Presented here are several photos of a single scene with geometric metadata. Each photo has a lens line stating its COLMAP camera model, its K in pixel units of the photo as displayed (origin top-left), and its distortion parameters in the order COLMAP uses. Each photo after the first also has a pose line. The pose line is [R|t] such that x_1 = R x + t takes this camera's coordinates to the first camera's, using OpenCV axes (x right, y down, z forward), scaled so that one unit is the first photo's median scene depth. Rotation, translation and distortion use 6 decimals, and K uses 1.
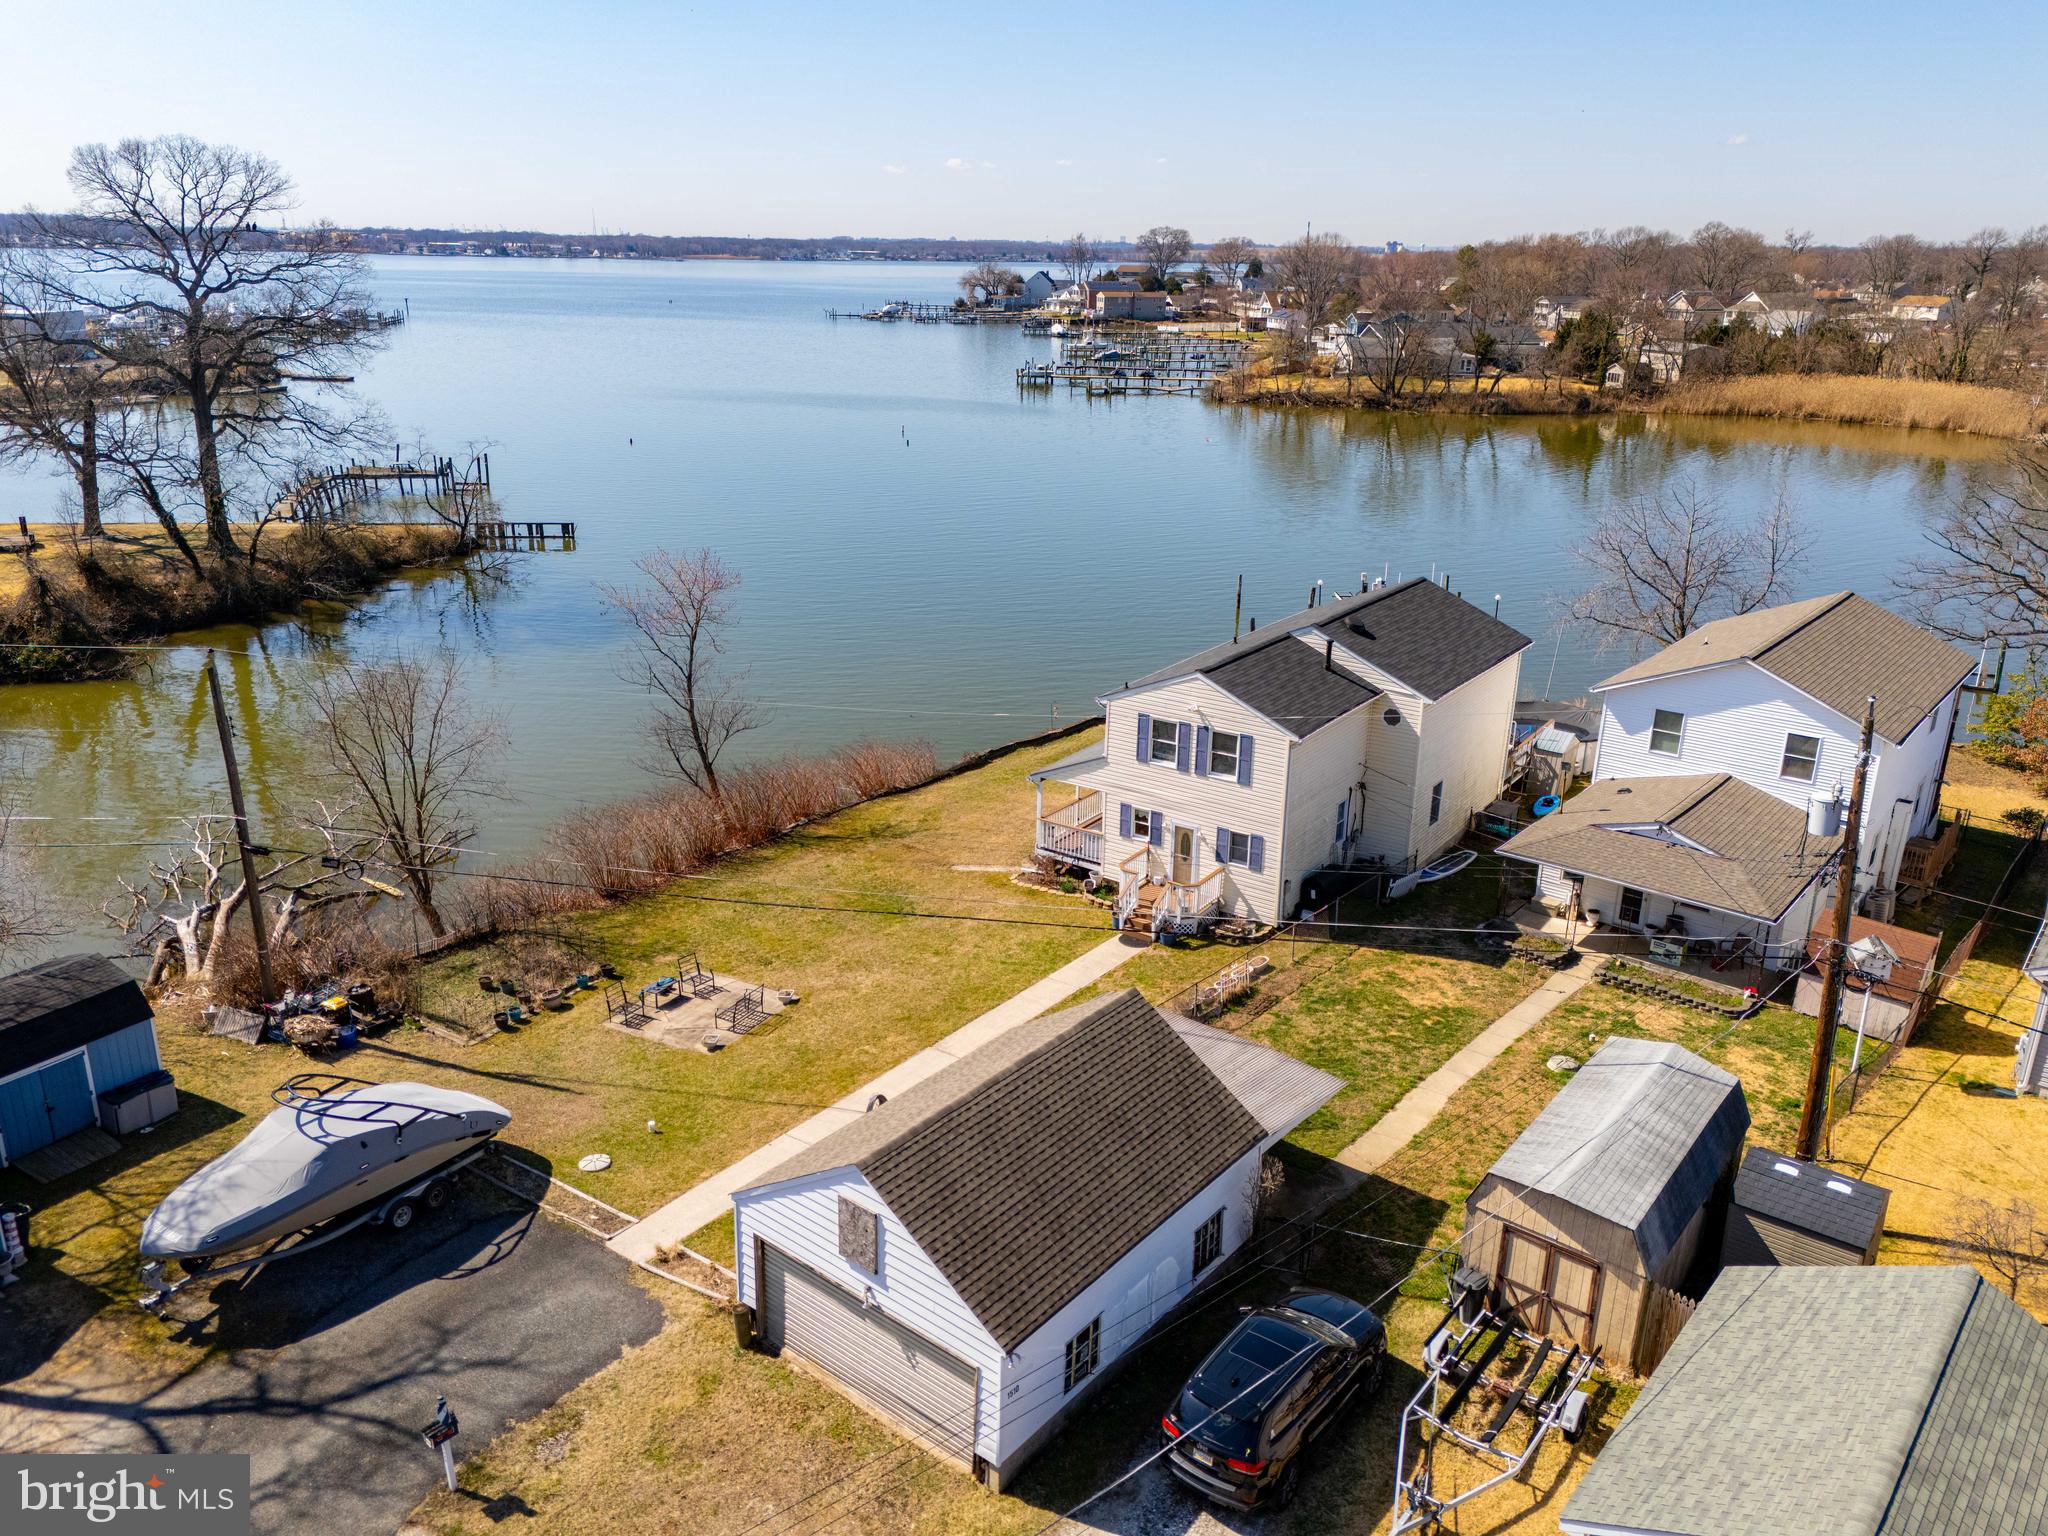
lens RADIAL K [[1501.4, 0, 1015.9], [0, 1501.4, 765.6], [0, 0, 1]] dist [0.089013, -0.078145]
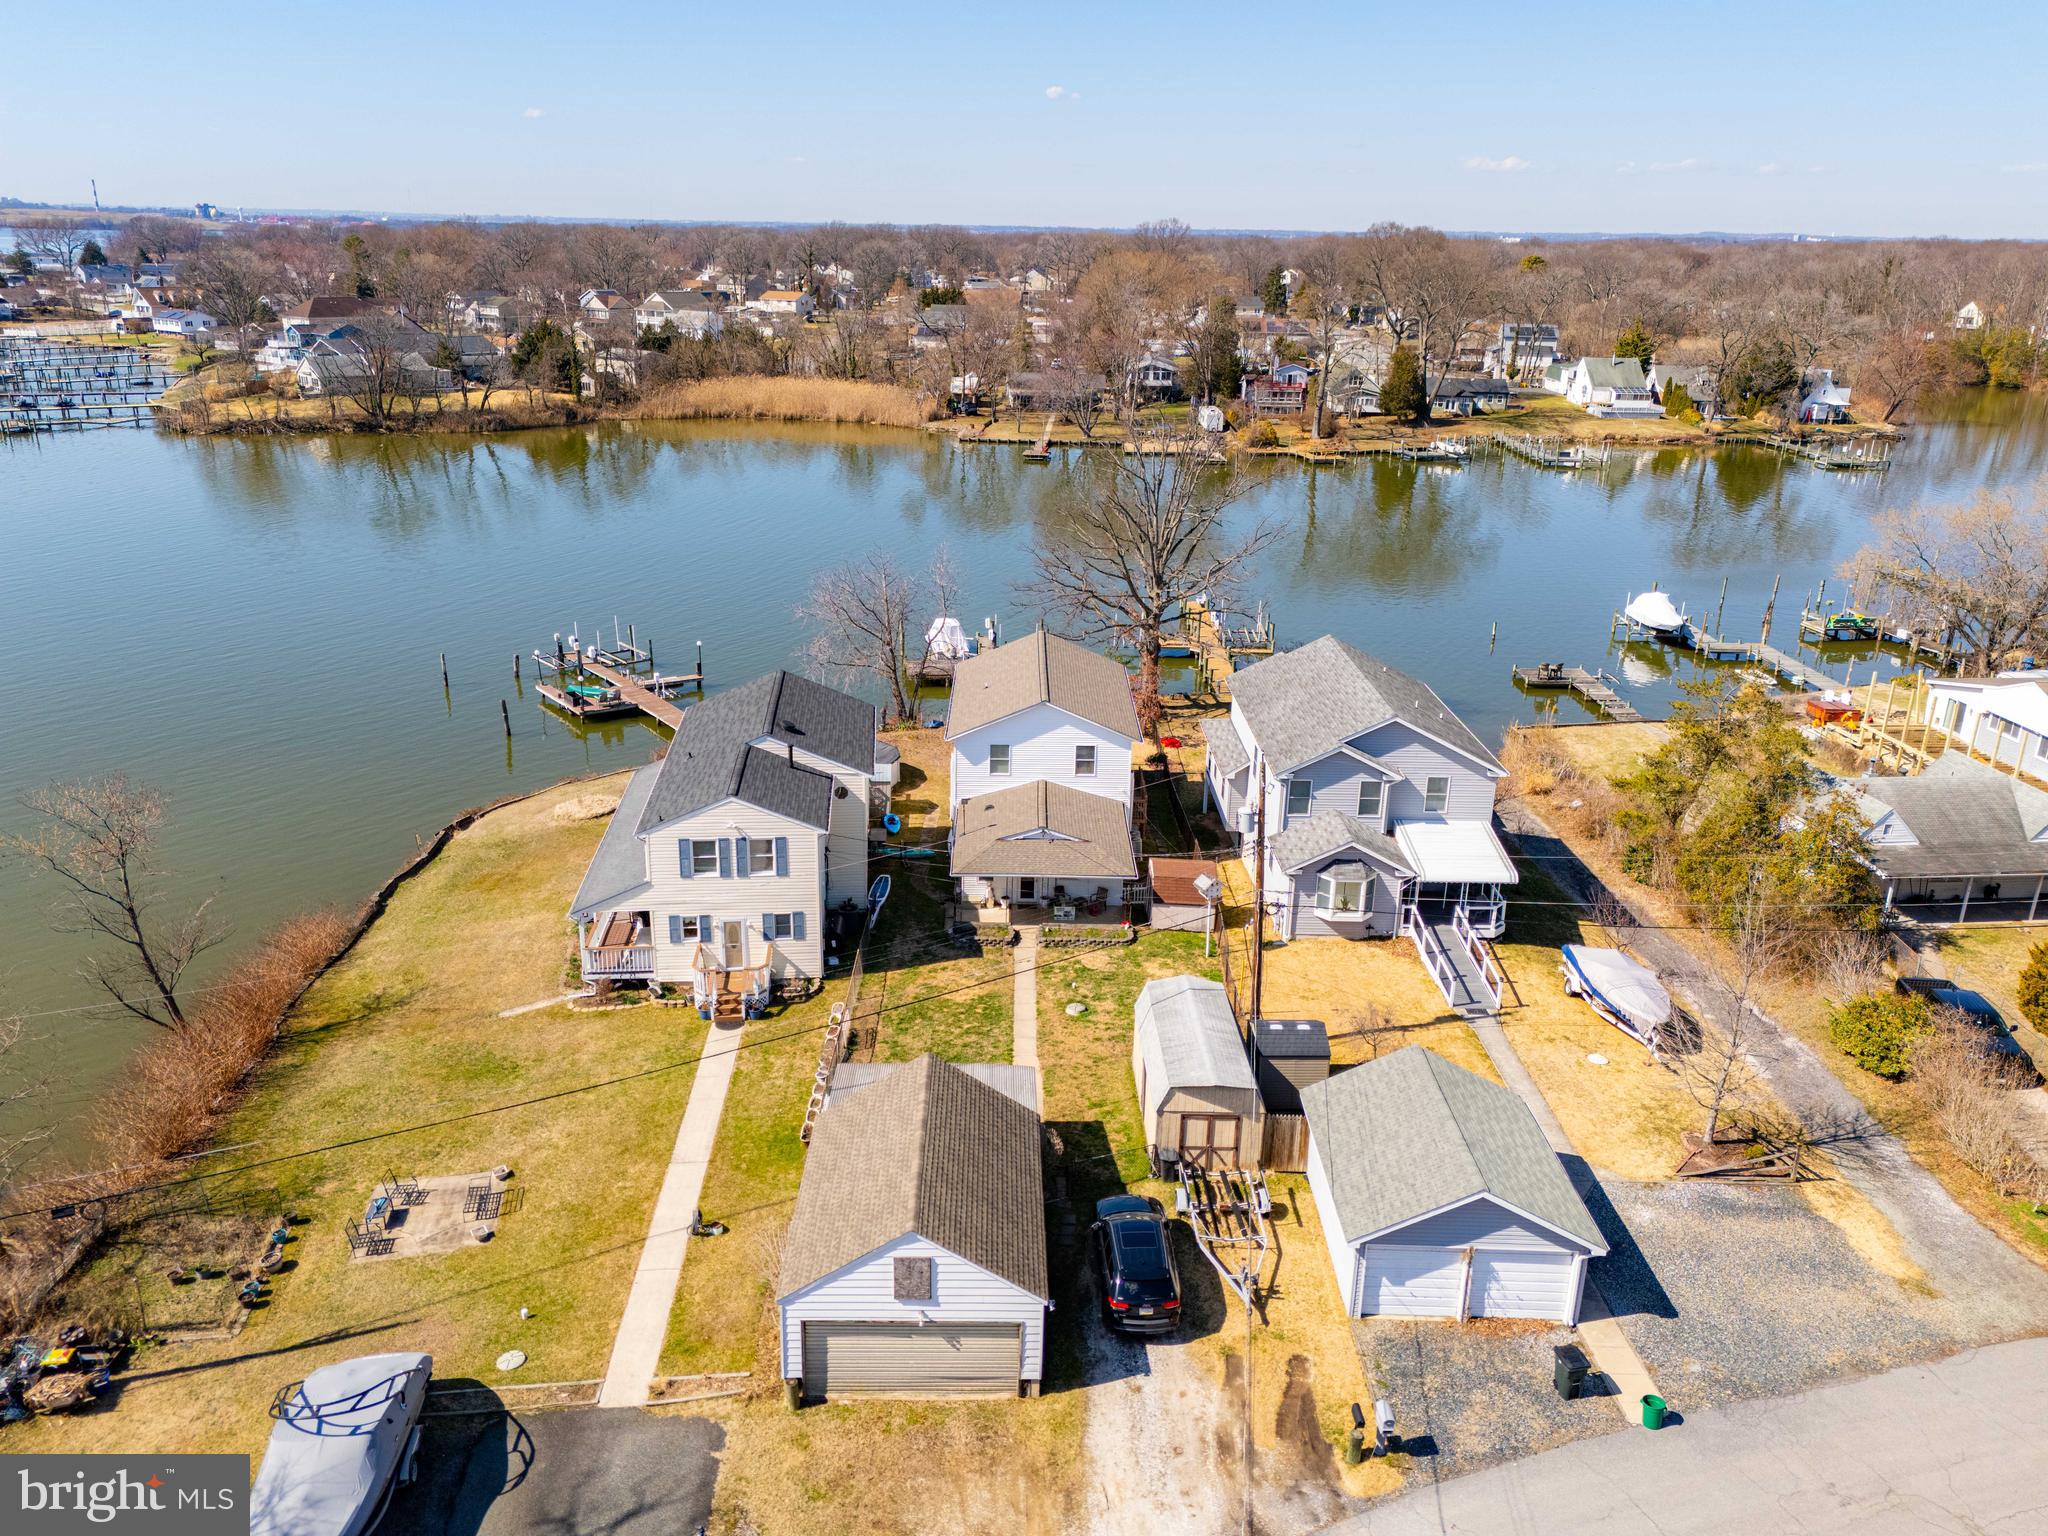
lens RADIAL K [[1501.4, 0, 1015.9], [0, 1501.4, 765.6], [0, 0, 1]] dist [0.089013, -0.078145]
pose [[0.771949, -0.213046, 0.598920, -0.415382], [0.202898, 0.975462, 0.085472, -0.139754], [-0.602434, 0.055540, 0.796234, -0.116913]]
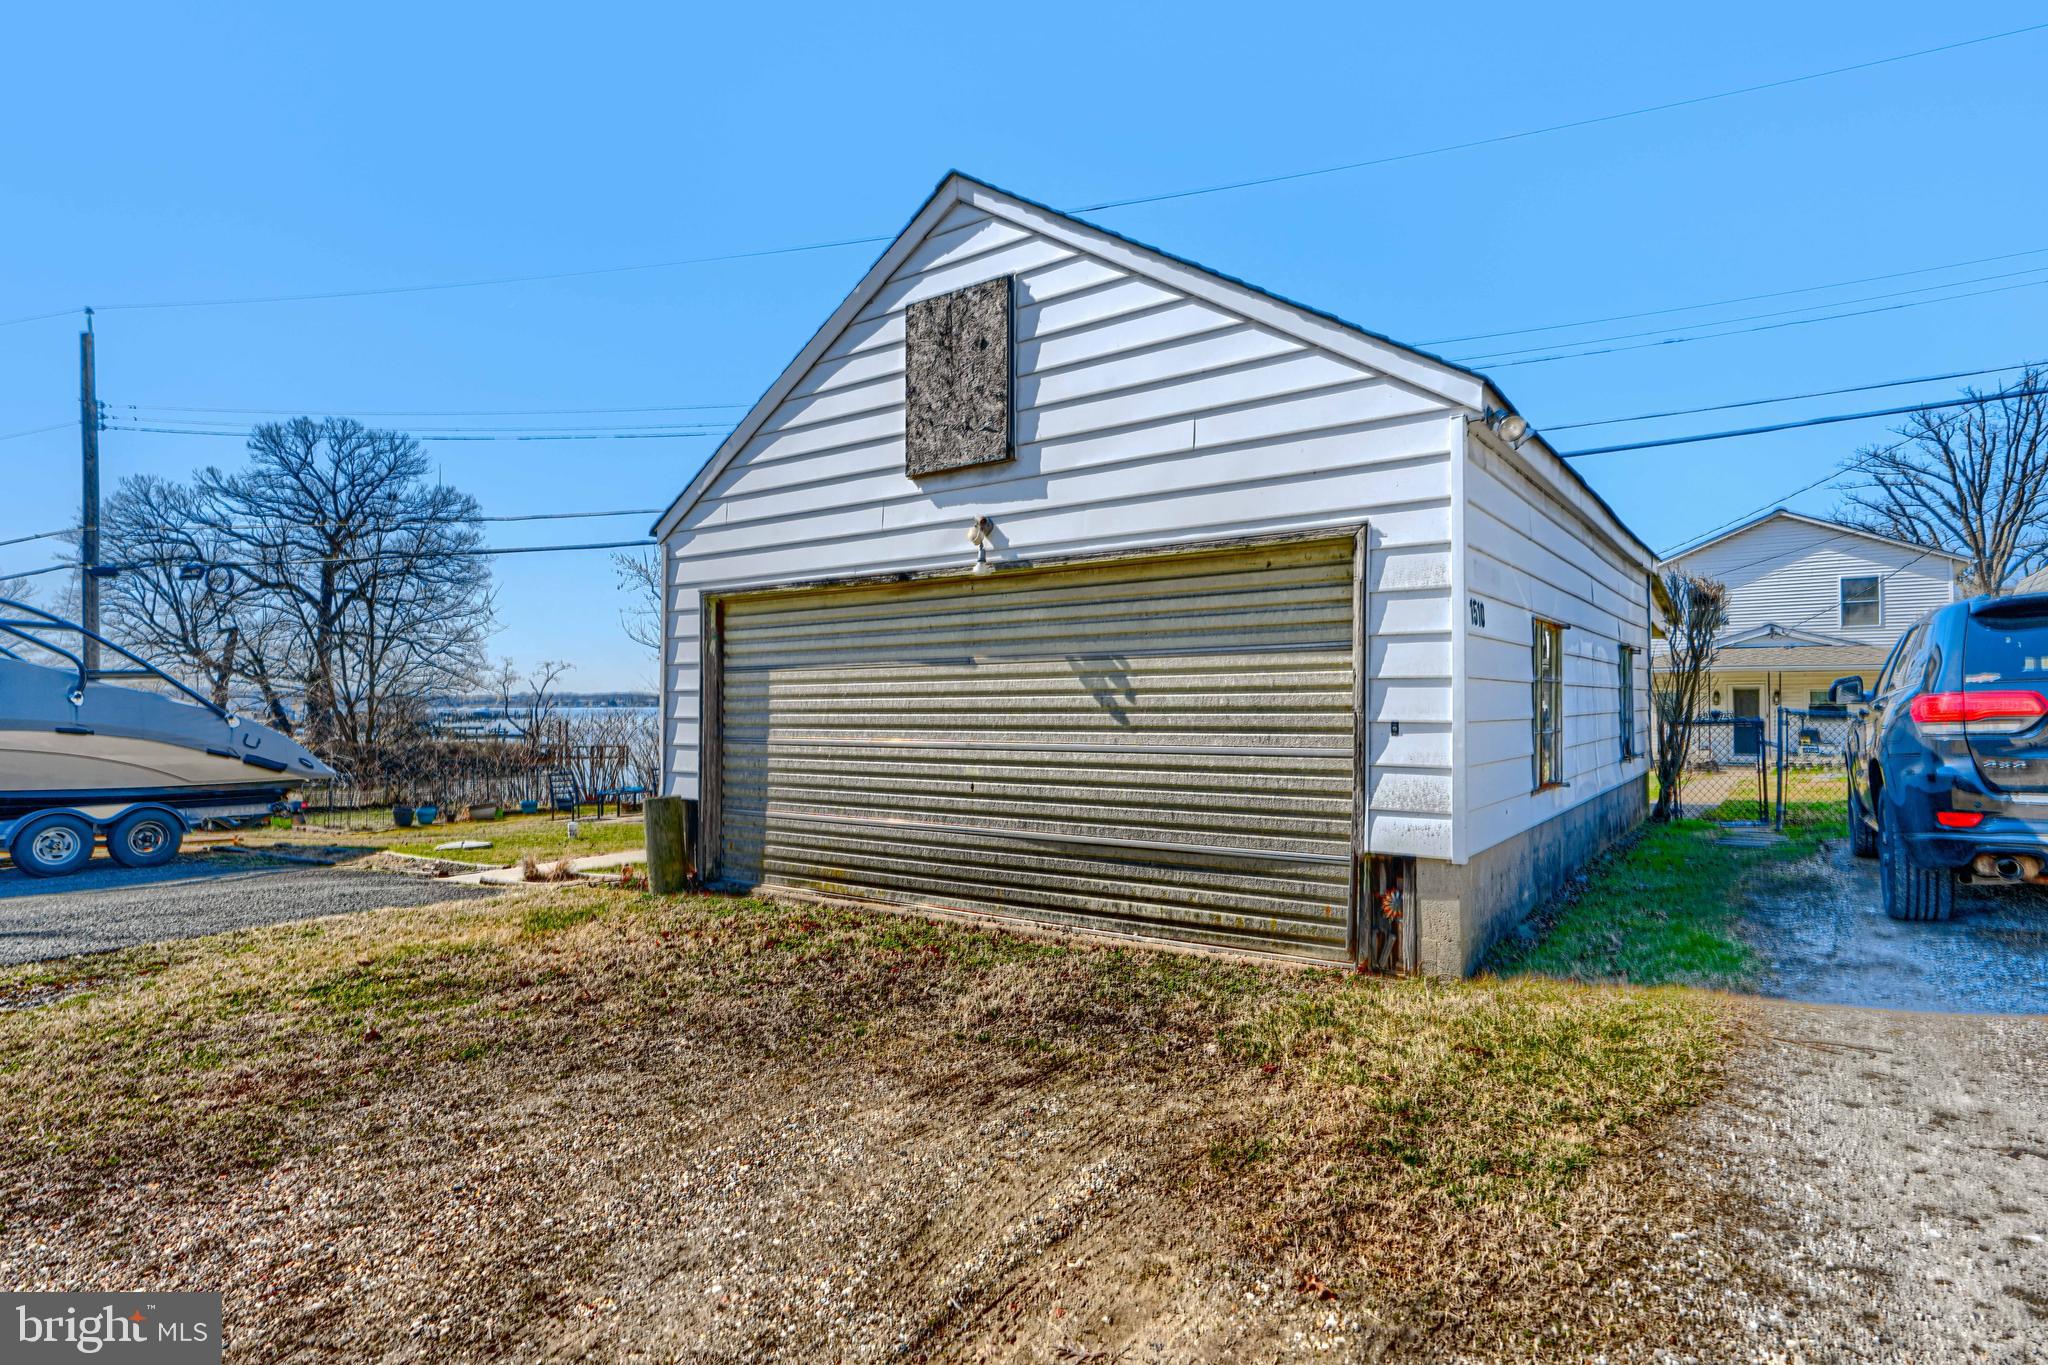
lens RADIAL K [[1072.8, 0, 1024.0], [0, 1072.8, 682.5], [0, 0, 1]] dist [0.002777, 0.000344]
pose [[0.998198, -0.019524, 0.056745, -0.055727], [0.037285, 0.942711, -0.331521, 0.253032], [-0.047022, 0.333040, 0.941740, 0.408188]]
